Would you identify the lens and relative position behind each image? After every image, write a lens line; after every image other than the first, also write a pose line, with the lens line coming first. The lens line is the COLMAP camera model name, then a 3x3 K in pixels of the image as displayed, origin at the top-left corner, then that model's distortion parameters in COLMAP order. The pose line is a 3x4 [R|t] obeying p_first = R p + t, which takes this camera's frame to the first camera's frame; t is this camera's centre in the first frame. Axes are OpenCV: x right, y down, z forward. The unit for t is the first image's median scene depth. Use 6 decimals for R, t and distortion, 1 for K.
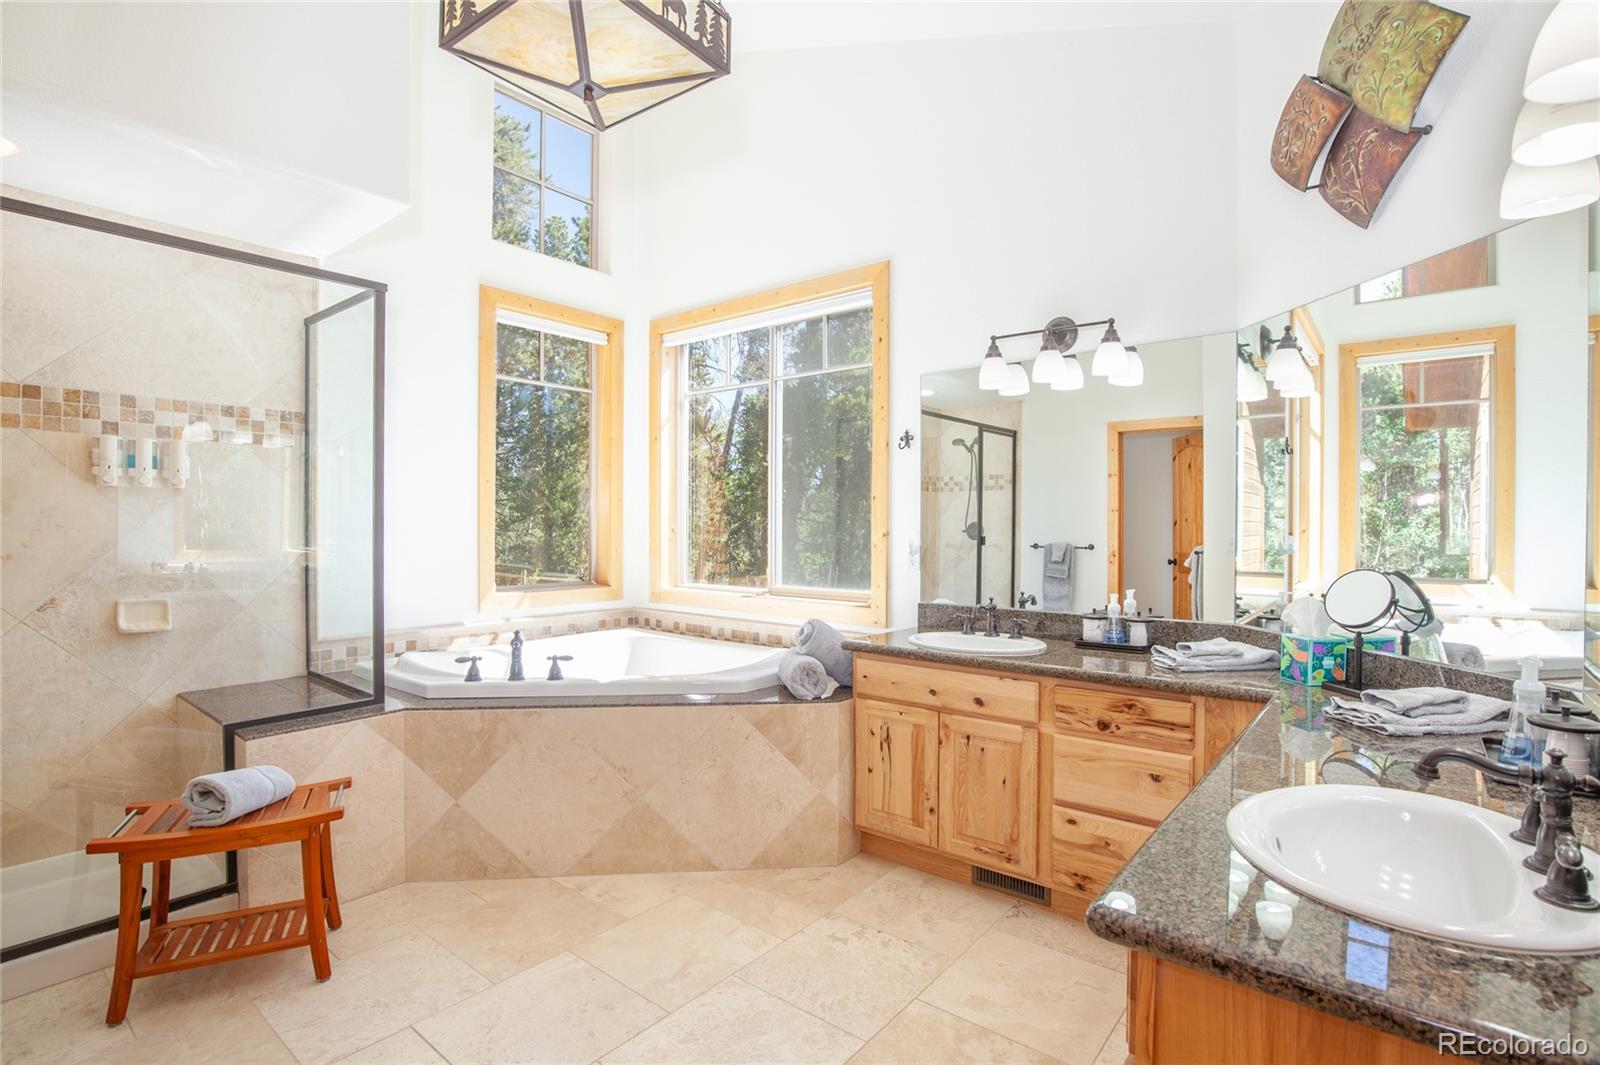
lens RADIAL K [[754.5, 0, 800.9], [0, 754.5, 529.2], [0, 0, 1]] dist [-0.020776, 0.000500]
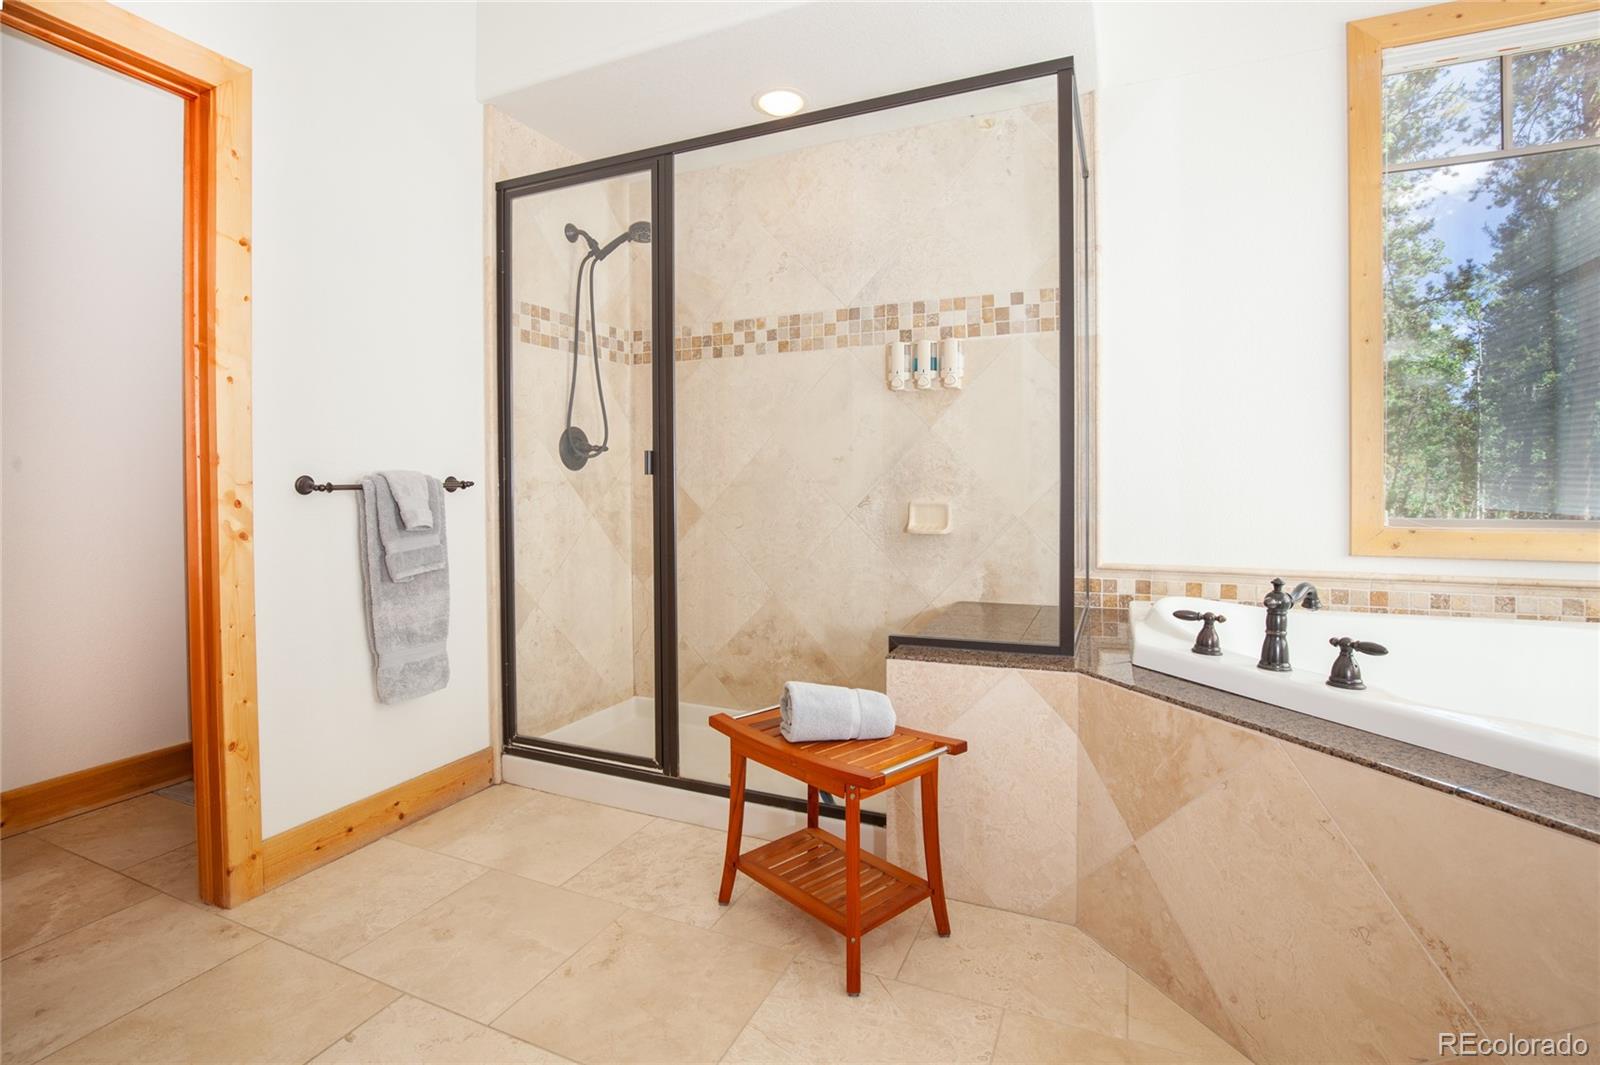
lens RADIAL K [[751.2, 0, 801.5], [0, 751.2, 489.4], [0, 0, 1]] dist [-0.020648, 0.000301]
pose [[0.271670, 0.007843, -0.962358, 0.047382], [0.003244, 0.999954, 0.009065, 0.069877], [0.962385, -0.005584, 0.271632, 0.572527]]
